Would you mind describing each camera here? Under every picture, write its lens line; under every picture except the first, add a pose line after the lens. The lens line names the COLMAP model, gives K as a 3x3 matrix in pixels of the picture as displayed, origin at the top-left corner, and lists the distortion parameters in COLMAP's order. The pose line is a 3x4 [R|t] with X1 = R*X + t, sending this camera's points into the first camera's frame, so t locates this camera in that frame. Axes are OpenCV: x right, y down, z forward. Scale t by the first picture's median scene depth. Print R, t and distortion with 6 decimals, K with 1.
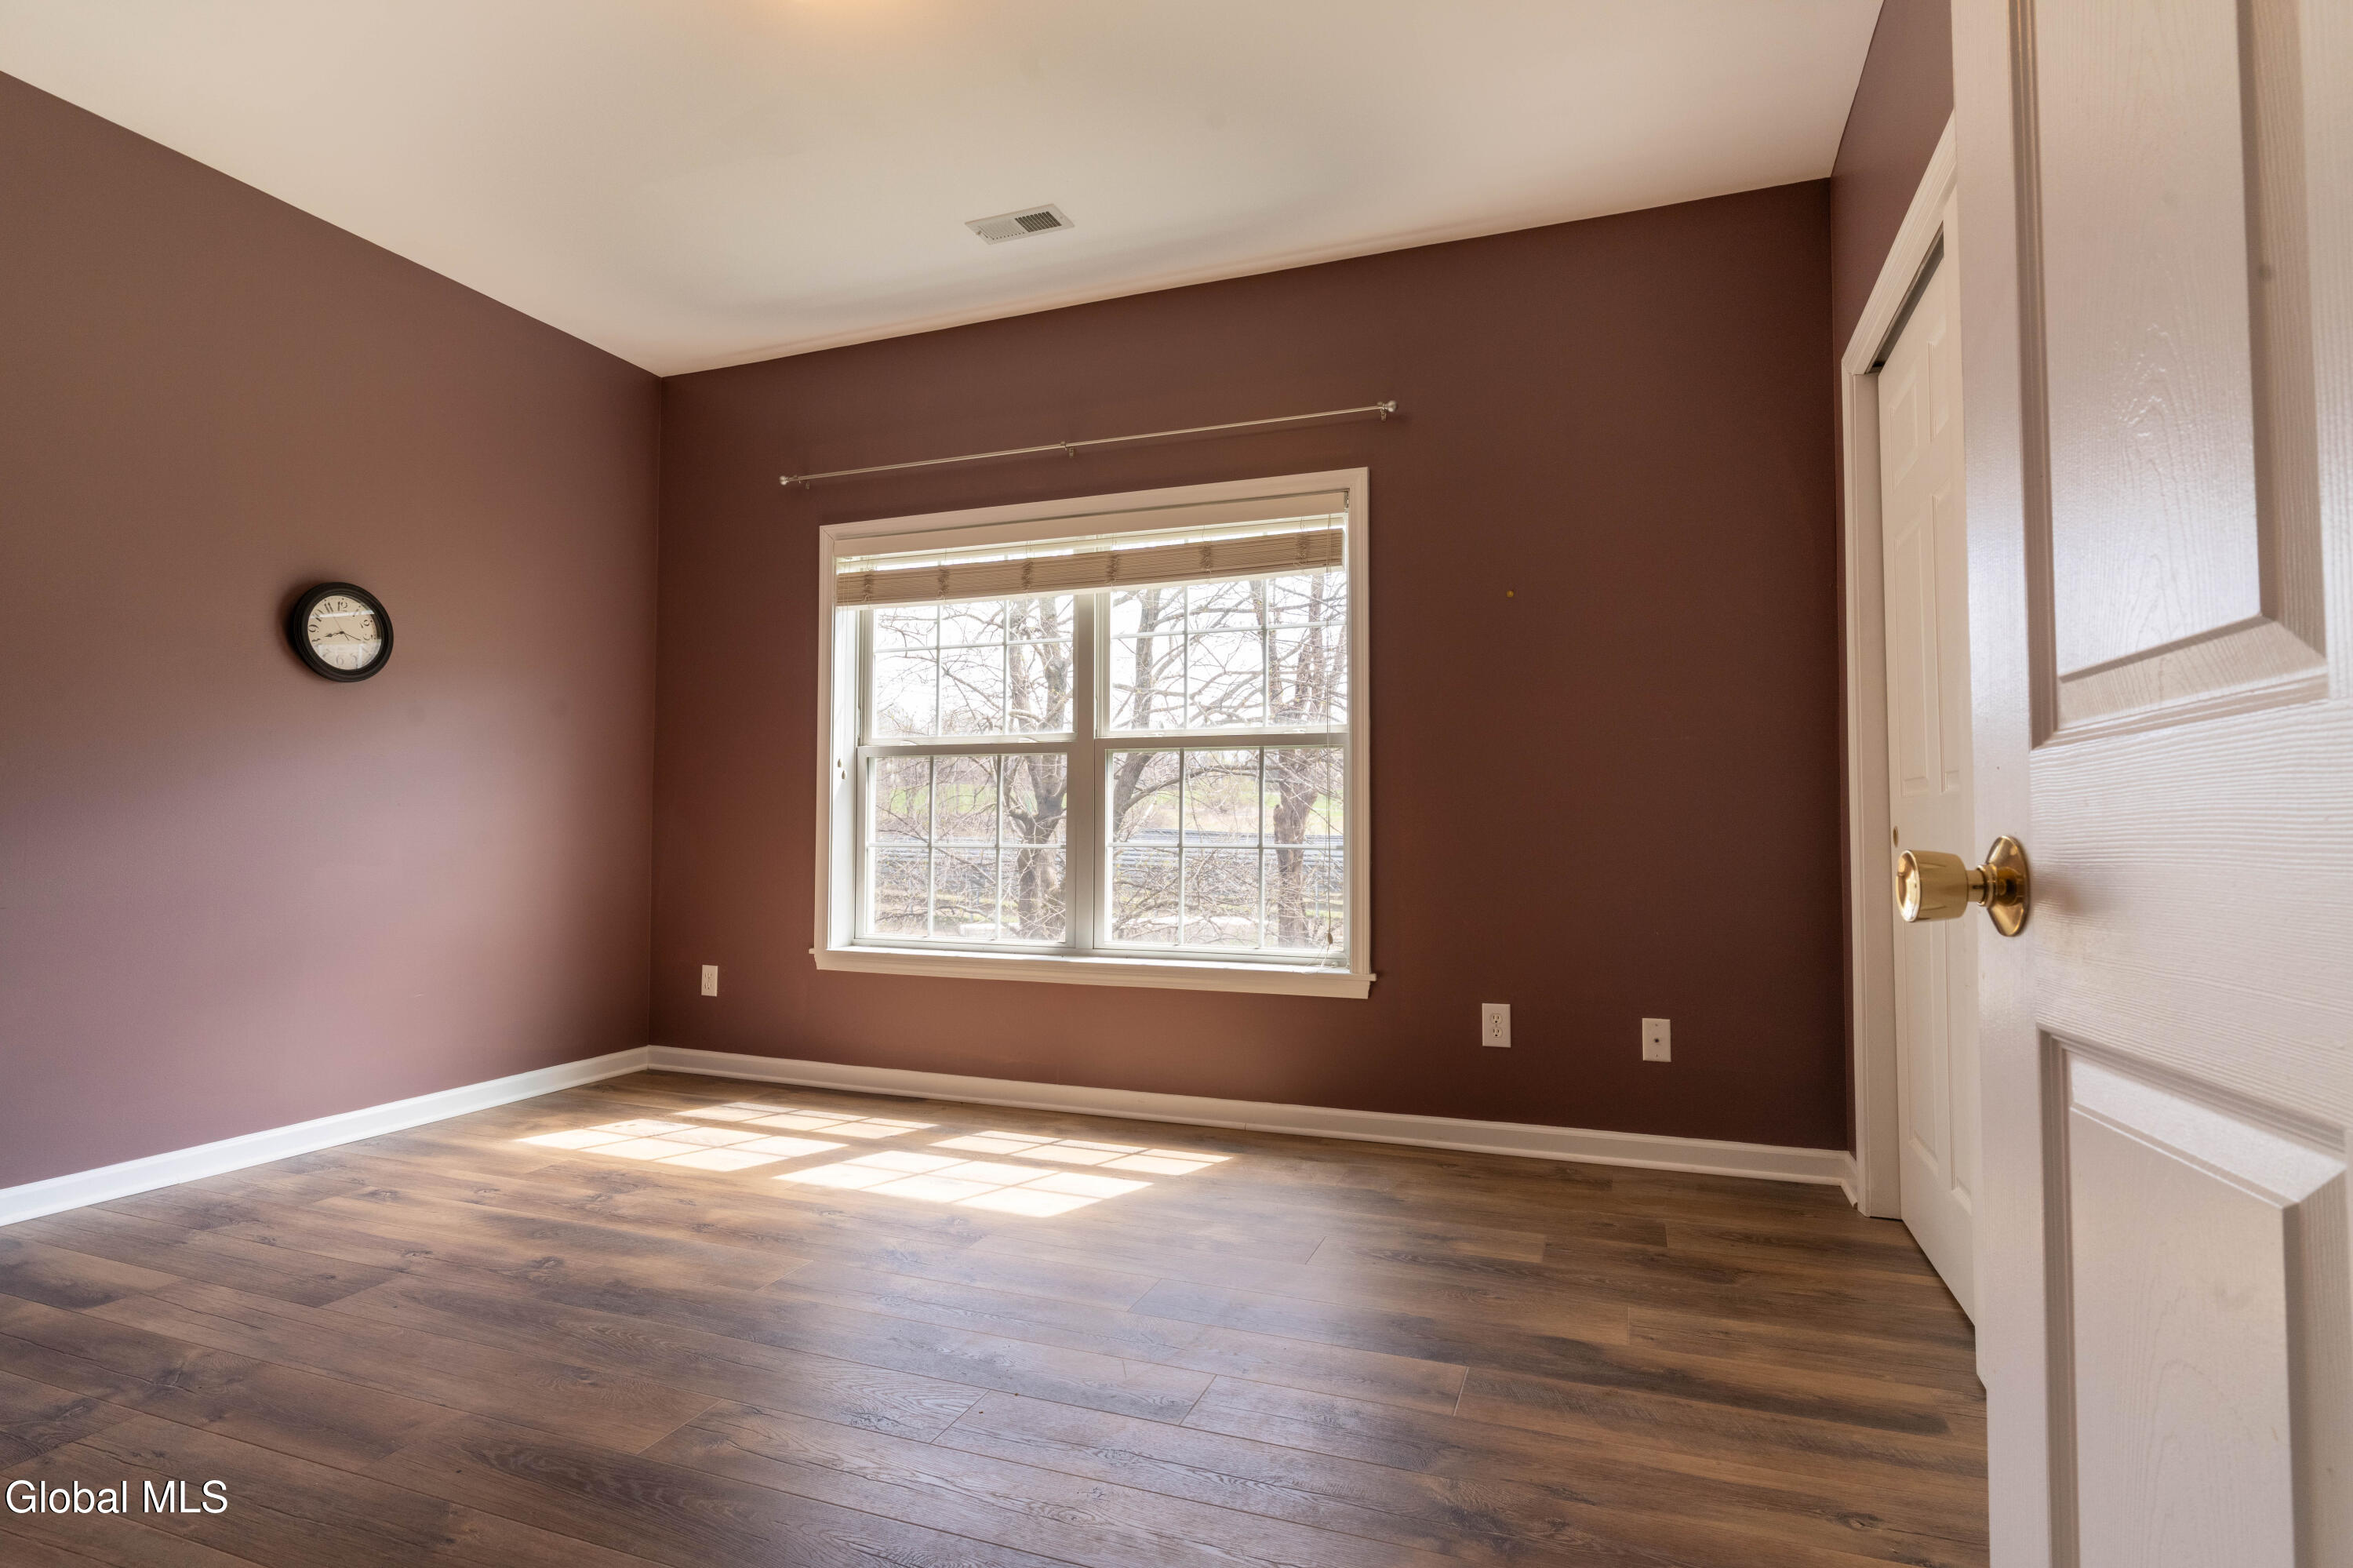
lens RADIAL K [[1203.0, 0, 1167.0], [0, 1203.0, 782.8], [0, 0, 1]] dist [-0.004807, 0.000733]
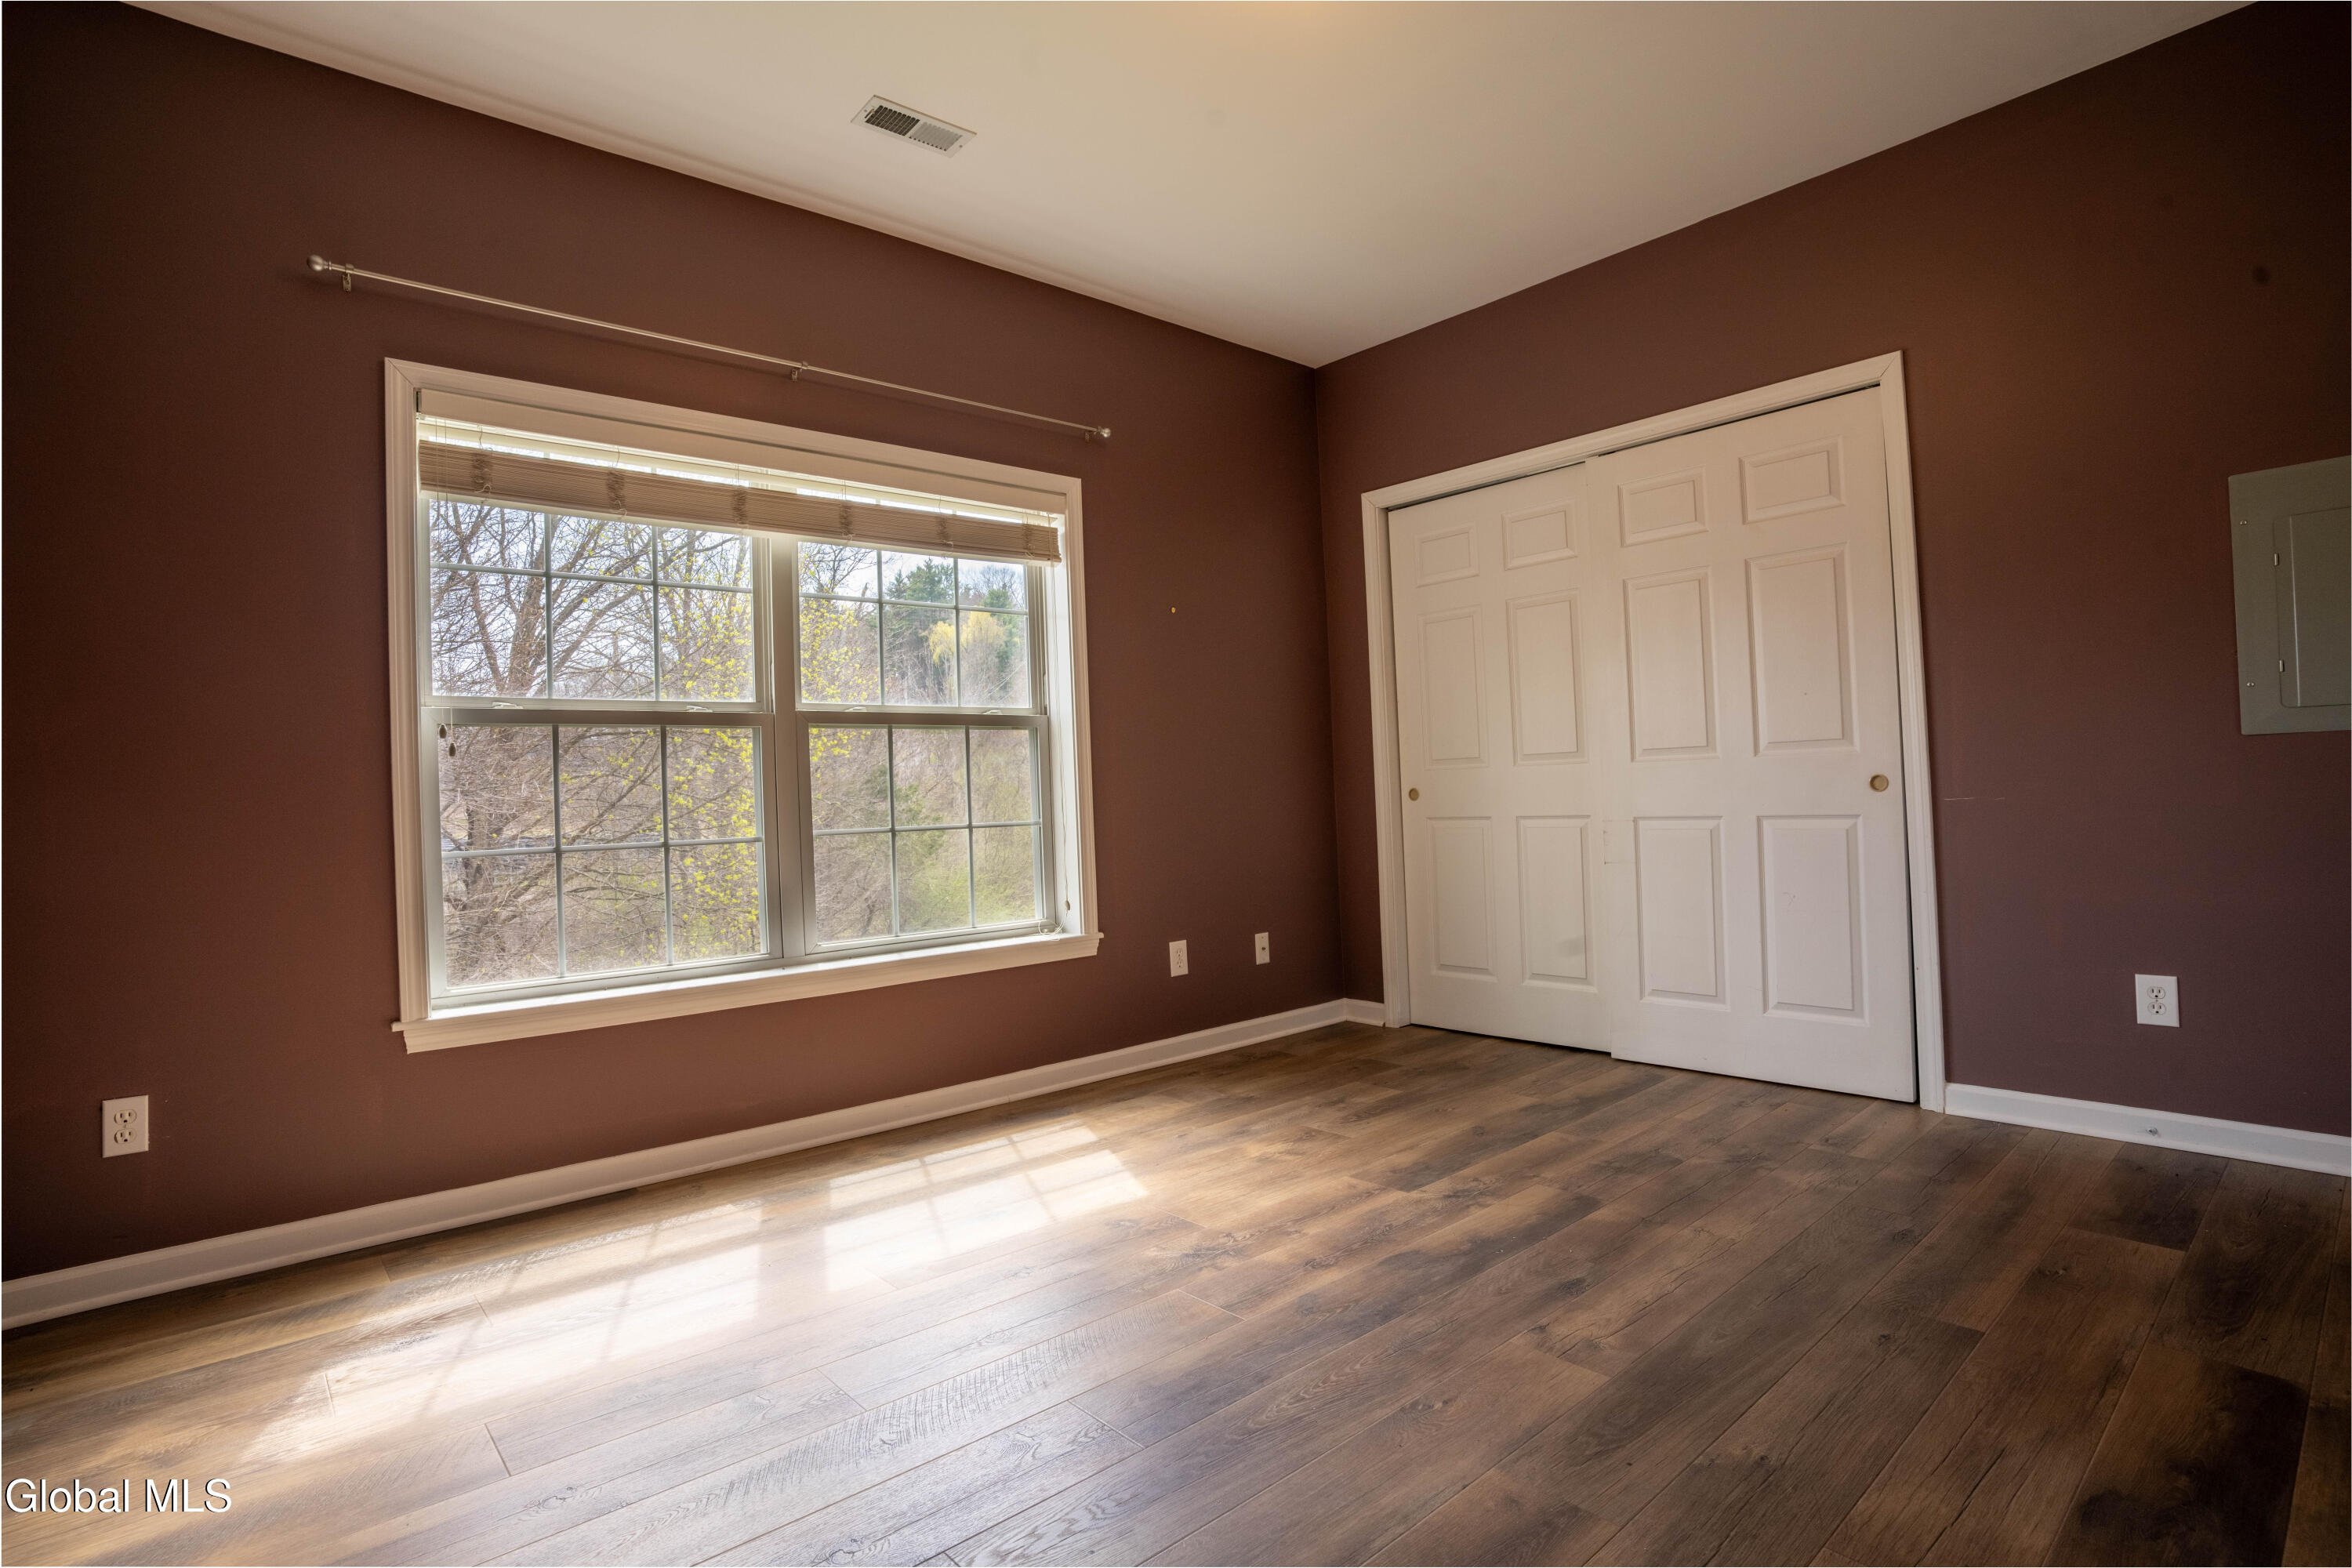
lens RADIAL K [[1150.2, 0, 1164.6], [0, 1150.2, 786.5], [0, 0, 1]] dist [-0.093574, 0.053895]
pose [[0.471922, -0.014422, 0.881522, -0.889244], [0.007614, 0.999896, 0.012282, 0.012153], [-0.881607, 0.000916, 0.471983, 0.526189]]
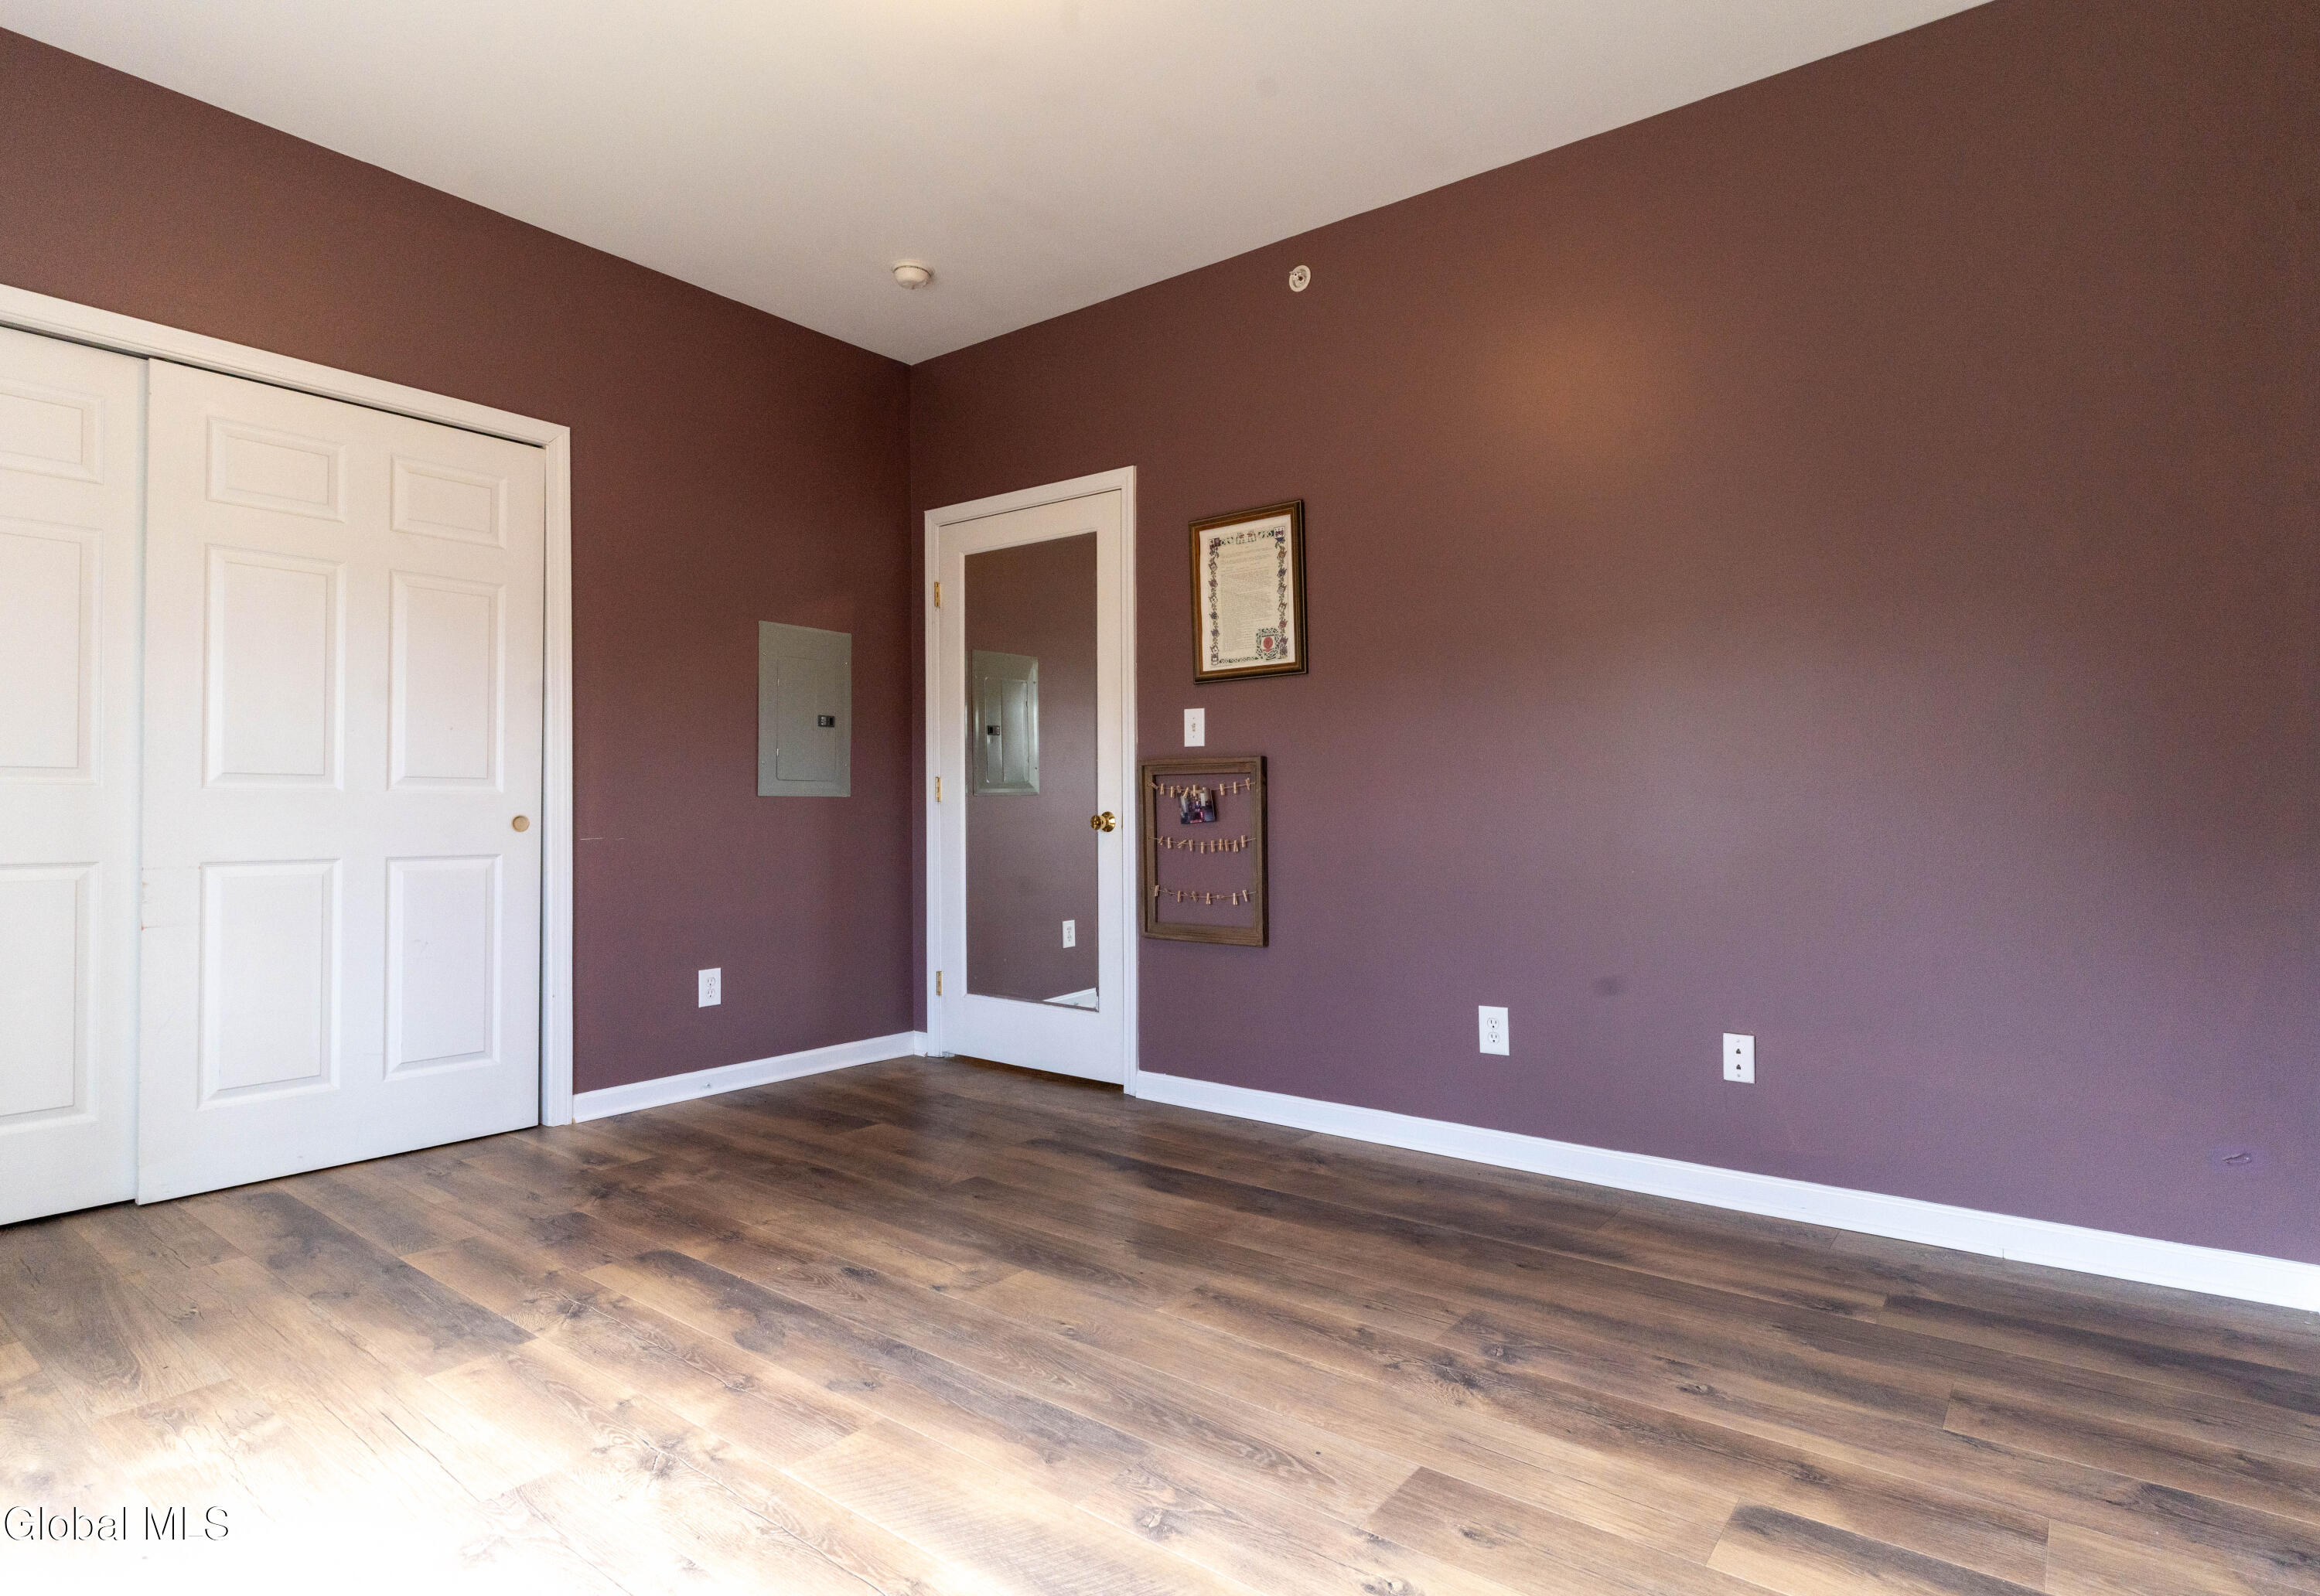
lens RADIAL K [[1198.5, 0, 1184.6], [0, 1198.5, 803.1], [0, 0, 1]] dist [-0.000691, 0.000319]
pose [[-0.959769, -0.003312, 0.280771, -0.599077], [-0.014596, 0.999167, -0.038109, 0.042150], [-0.280411, -0.040674, -0.959018, 1.370116]]
